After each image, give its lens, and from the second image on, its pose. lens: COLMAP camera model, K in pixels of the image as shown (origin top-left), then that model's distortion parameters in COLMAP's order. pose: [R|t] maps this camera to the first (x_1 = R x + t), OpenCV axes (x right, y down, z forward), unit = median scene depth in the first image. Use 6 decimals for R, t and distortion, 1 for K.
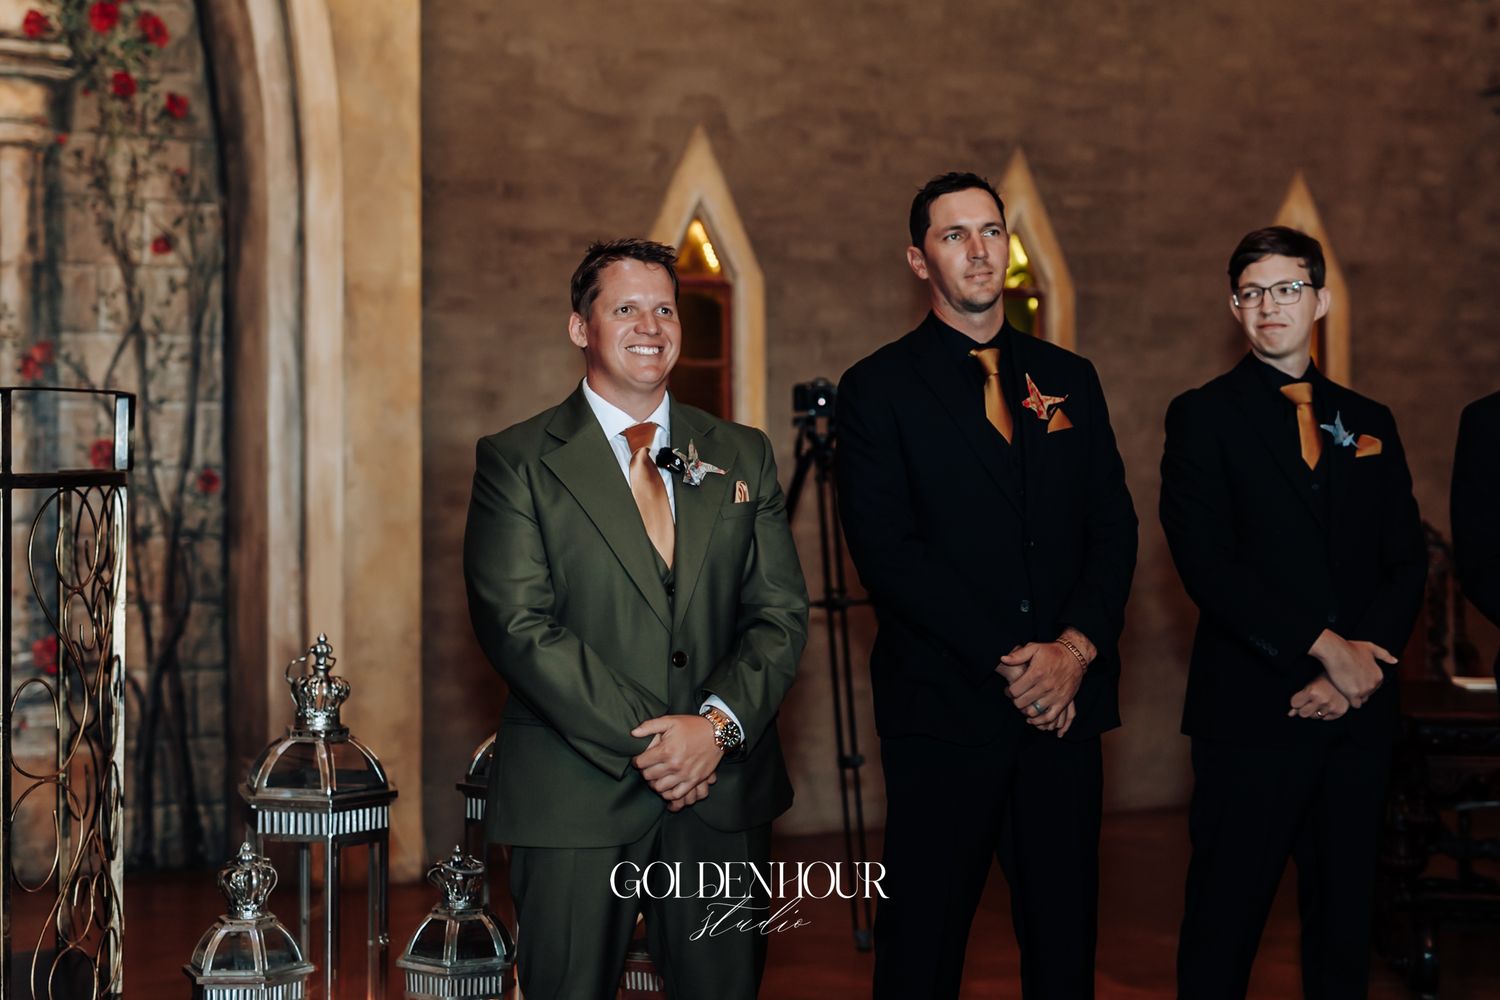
lens RADIAL K [[2443.7, 0, 739.5], [0, 2443.7, 410.9], [0, 0, 1]] dist [-0.041308, 0.000000]
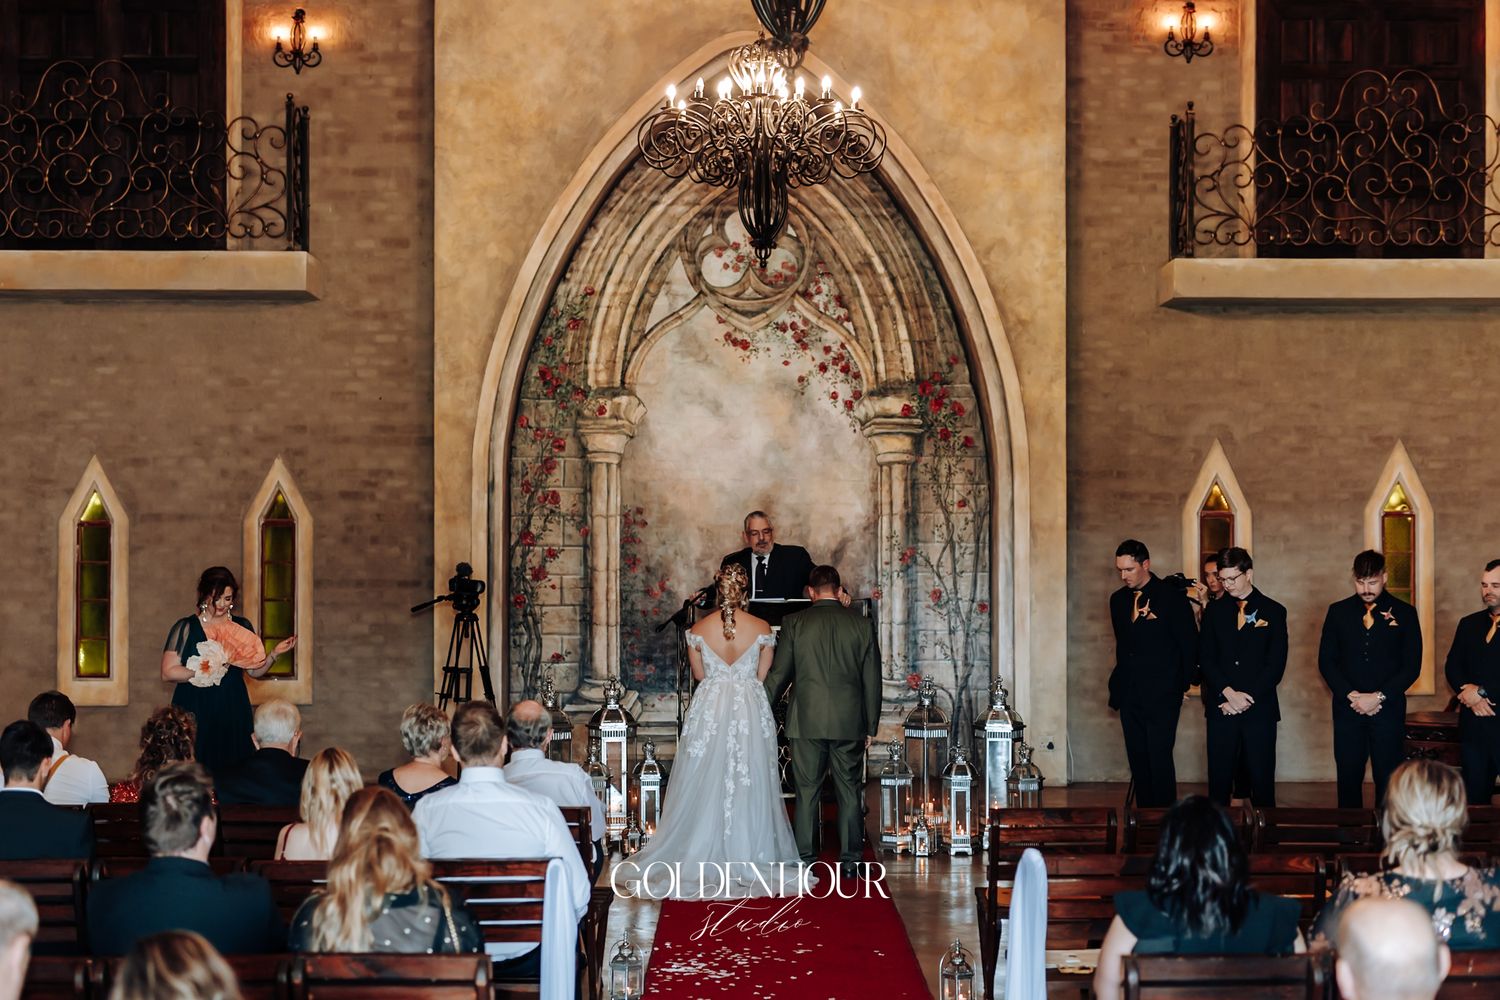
lens RADIAL K [[2243.4, 0, 749.3], [0, 2243.4, 499.5], [0, 0, 1]] dist [0.081856, 0.000000]
pose [[0.894147, -0.000847, -0.447773, 0.526085], [0.007251, 0.999894, 0.012588, -0.099660], [0.447716, -0.014502, 0.894058, -0.968493]]
